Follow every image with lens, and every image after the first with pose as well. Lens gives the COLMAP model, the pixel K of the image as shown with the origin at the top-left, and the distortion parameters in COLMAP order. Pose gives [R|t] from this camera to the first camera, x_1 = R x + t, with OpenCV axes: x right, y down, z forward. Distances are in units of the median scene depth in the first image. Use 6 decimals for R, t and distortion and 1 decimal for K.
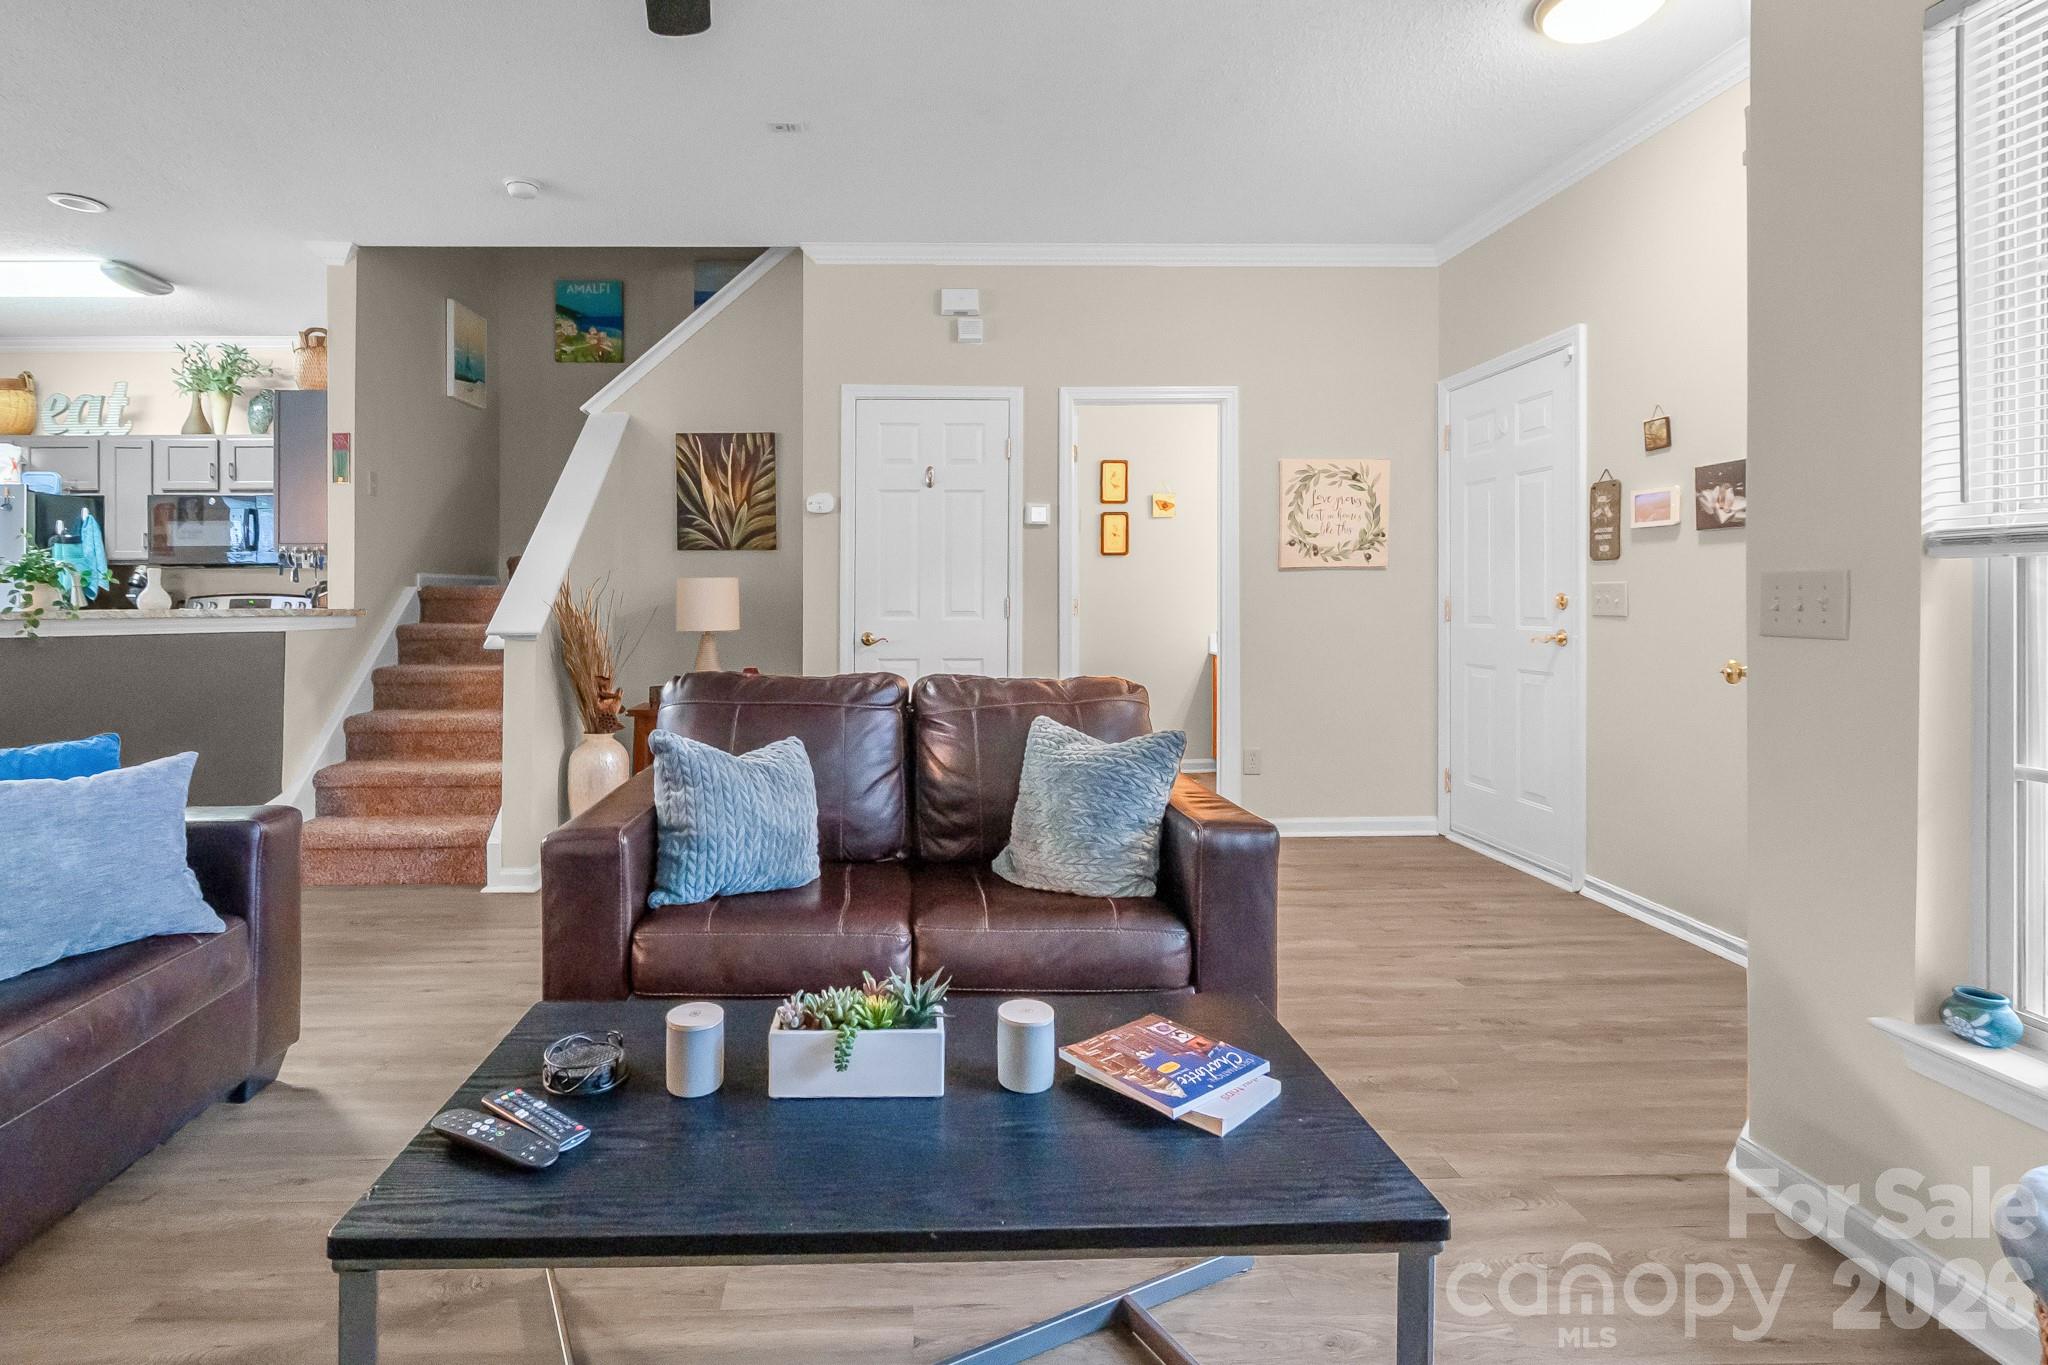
lens RADIAL K [[967.4, 0, 923.7], [0, 967.4, 600.3], [0, 0, 1]] dist [0.008198, -0.004155]
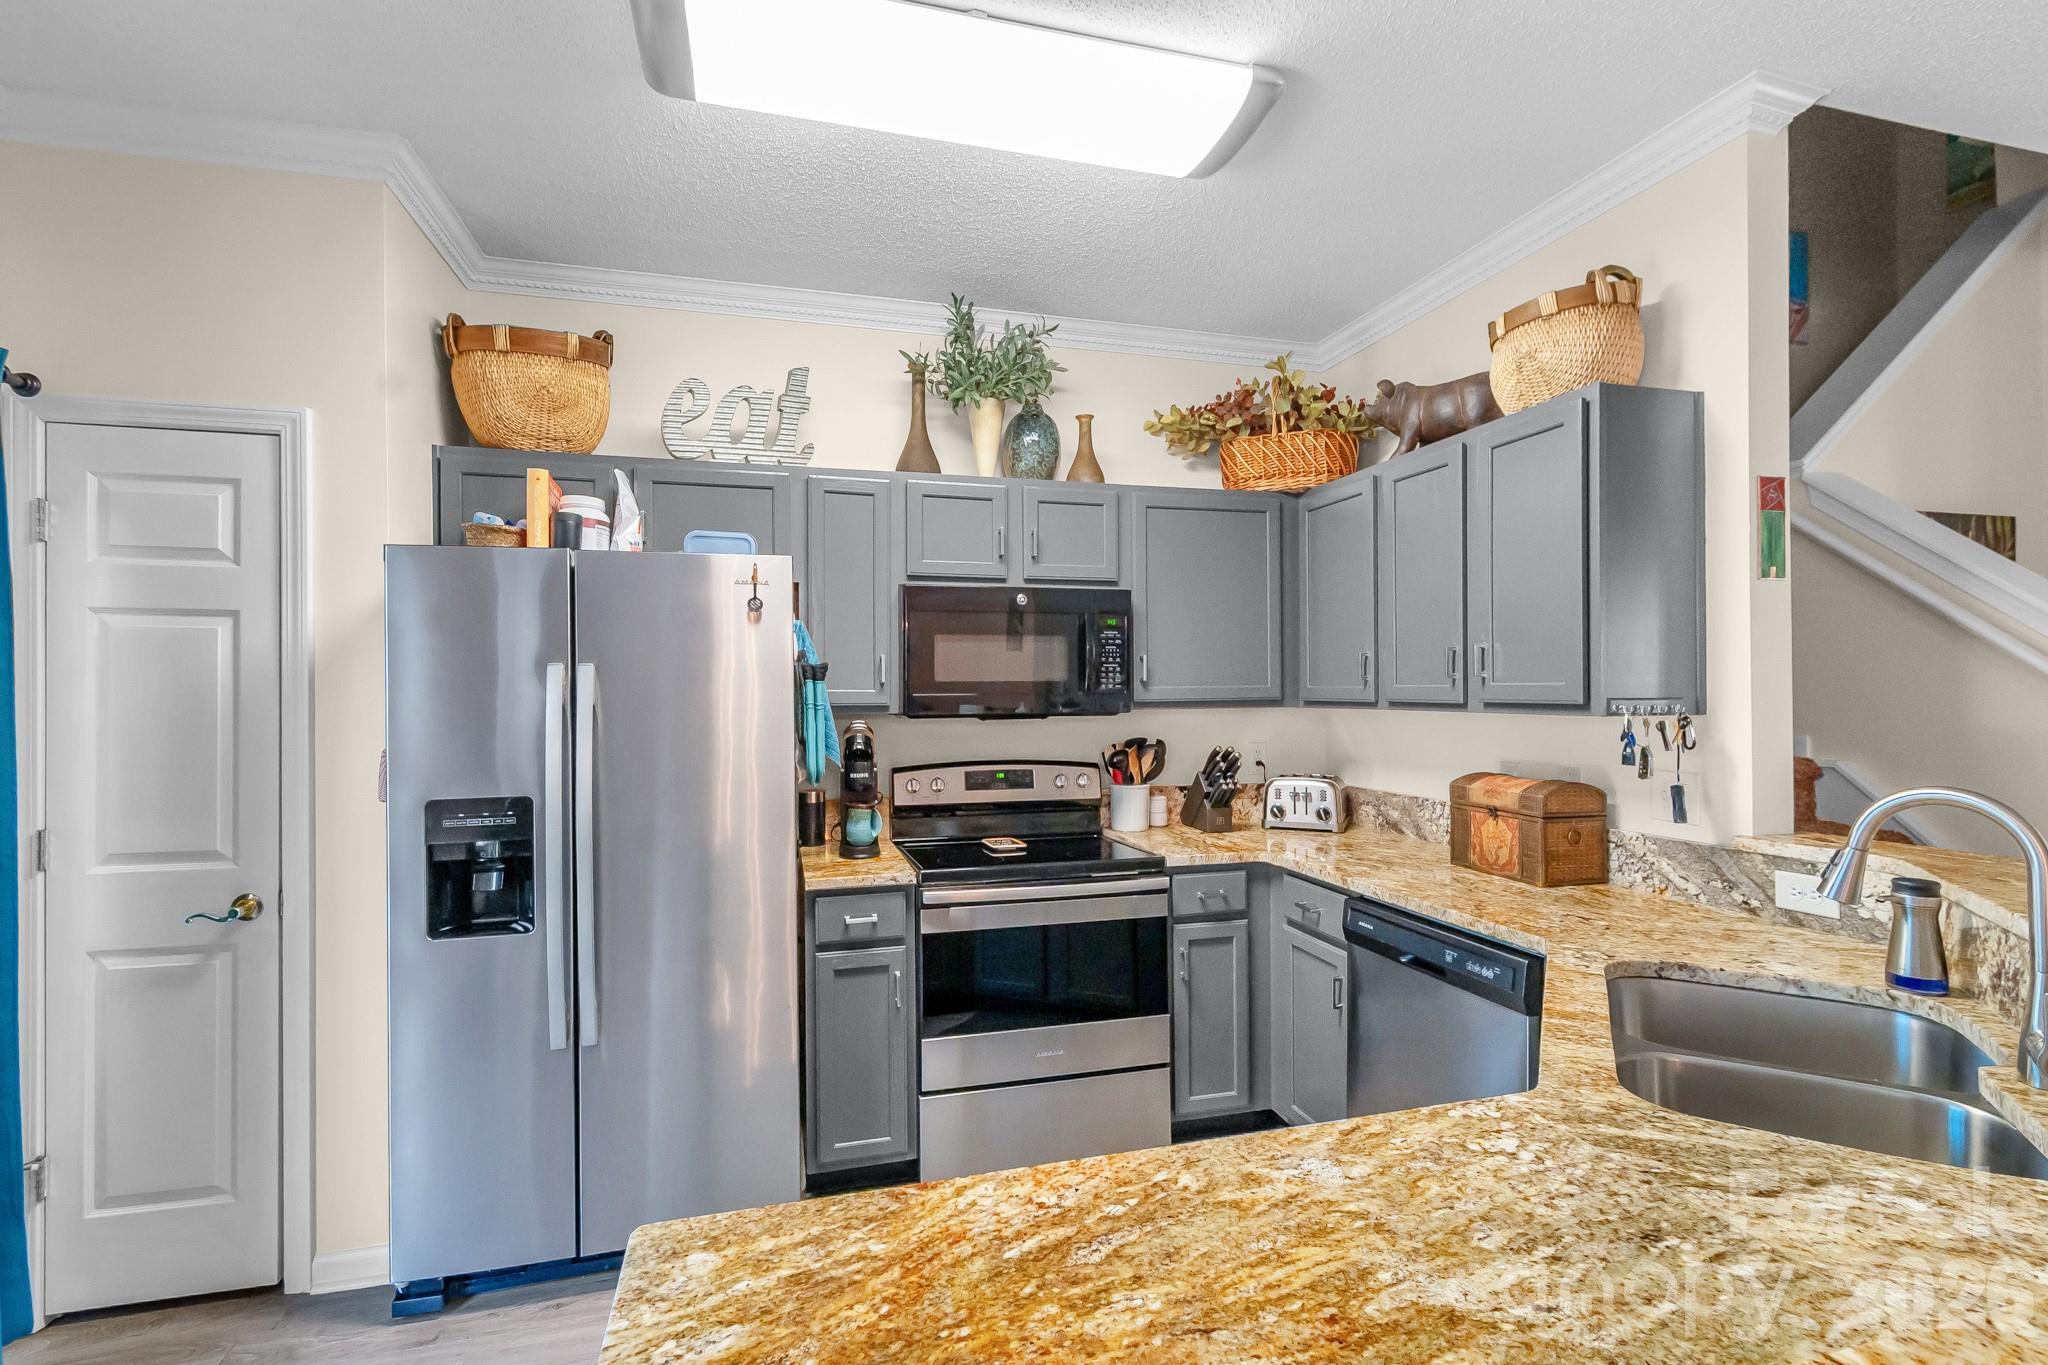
lens RADIAL K [[967.4, 0, 1059.5], [0, 967.4, 676.6], [0, 0, 1]] dist [0.008198, -0.004155]
pose [[0.963827, 0.004577, 0.266489, -1.063070], [-0.002248, 0.999957, -0.009042, -0.067548], [-0.266519, 0.008116, 0.963796, 0.586512]]
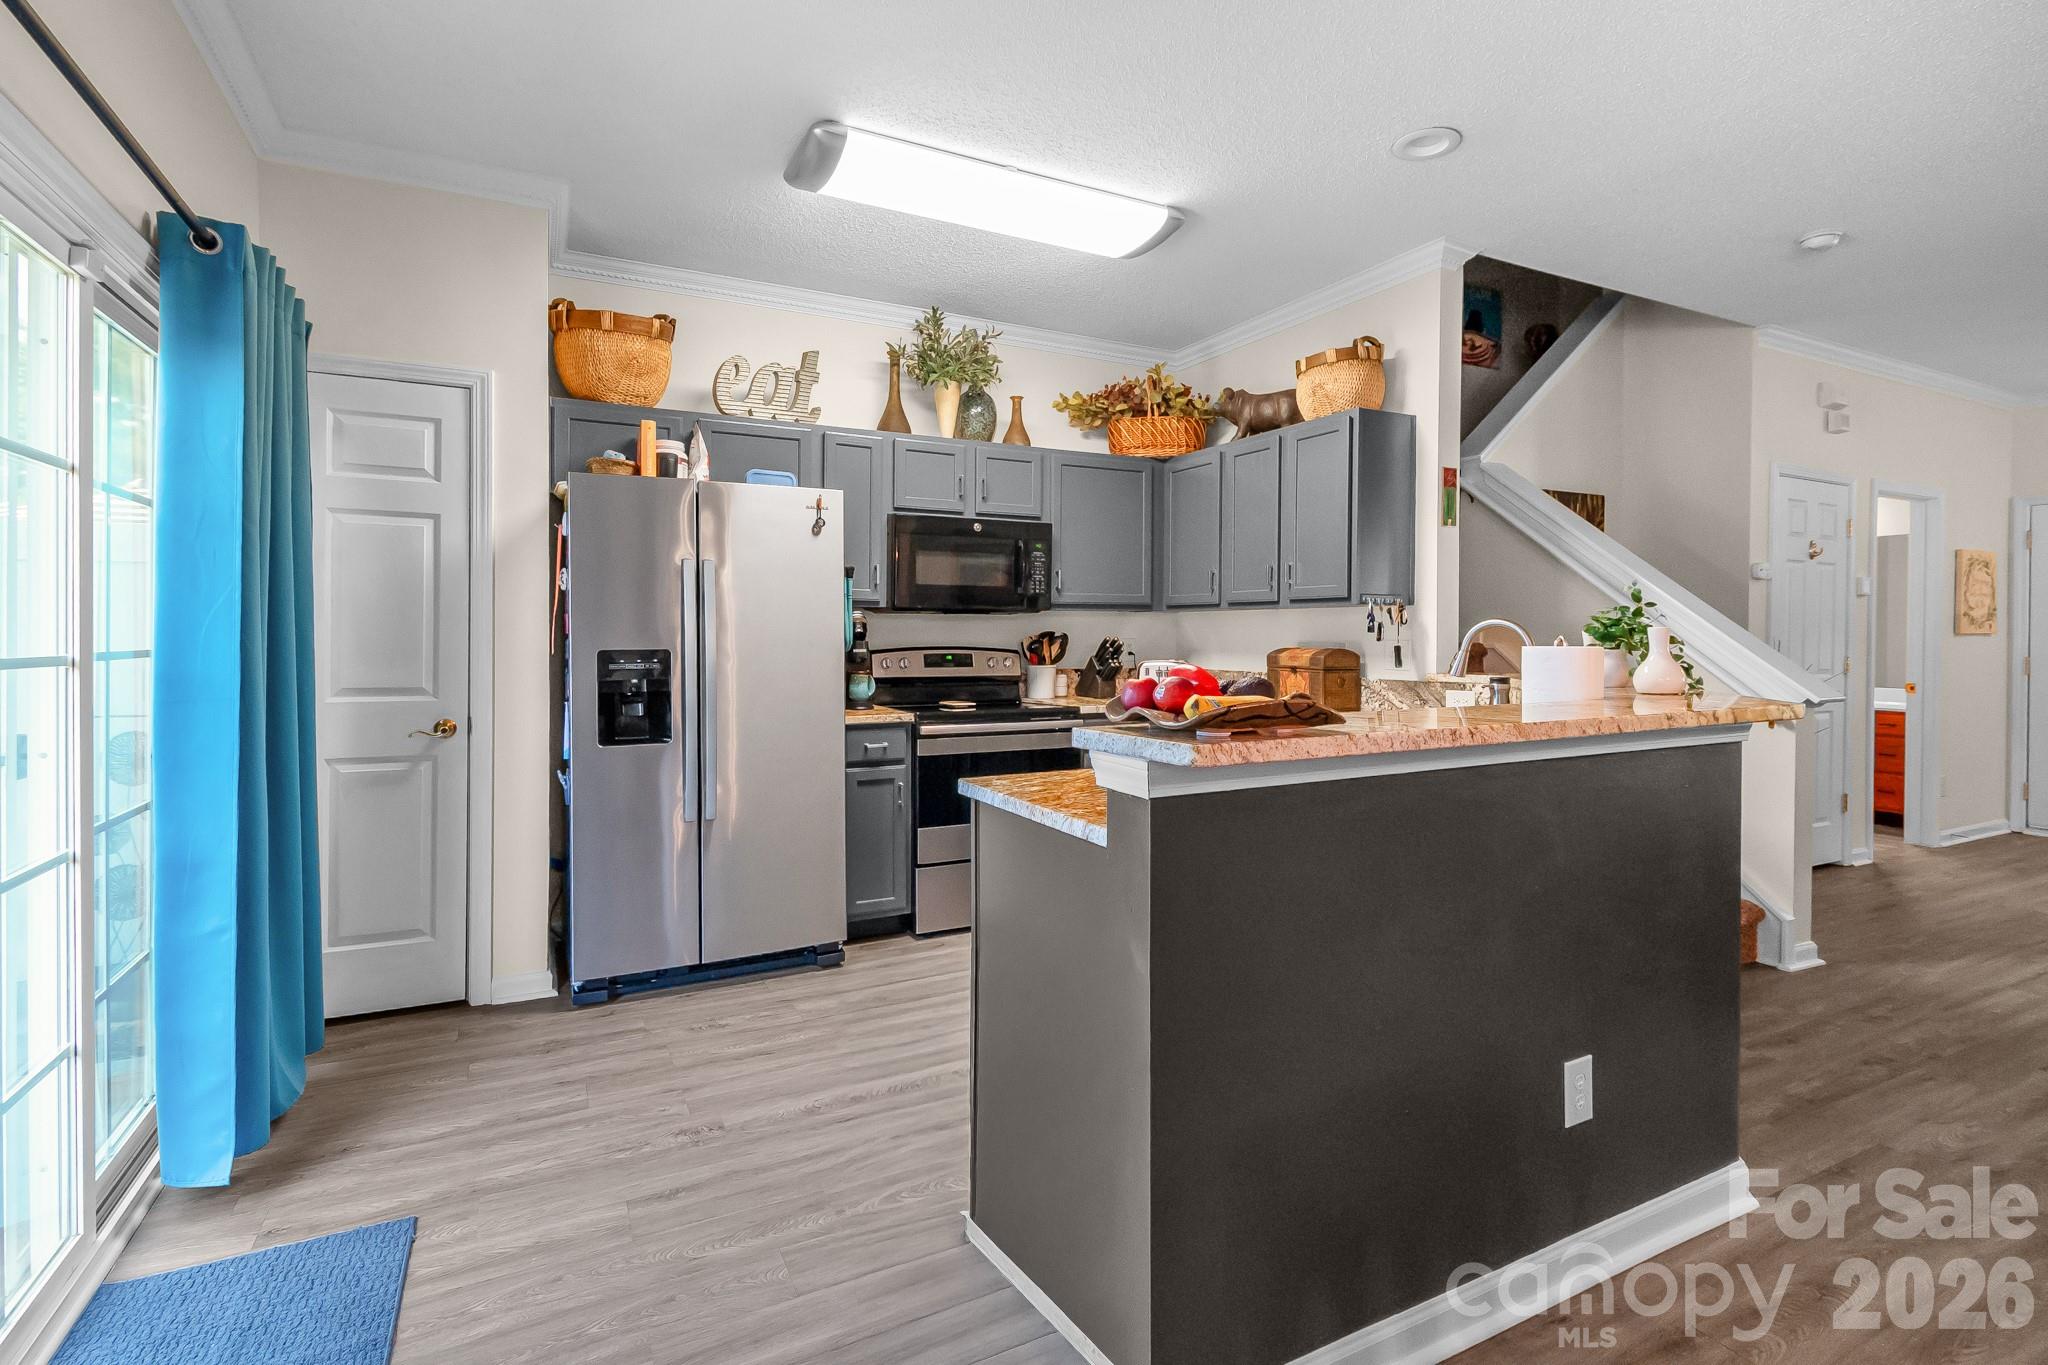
lens RADIAL K [[967.4, 0, 1046.3], [0, 967.4, 640.3], [0, 0, 1]] dist [0.008198, -0.004155]
pose [[0.896720, 0.007976, 0.442527, -1.266401], [-0.008413, 0.999964, -0.000974, -0.016578], [-0.442519, -0.002849, 0.896754, 0.365725]]
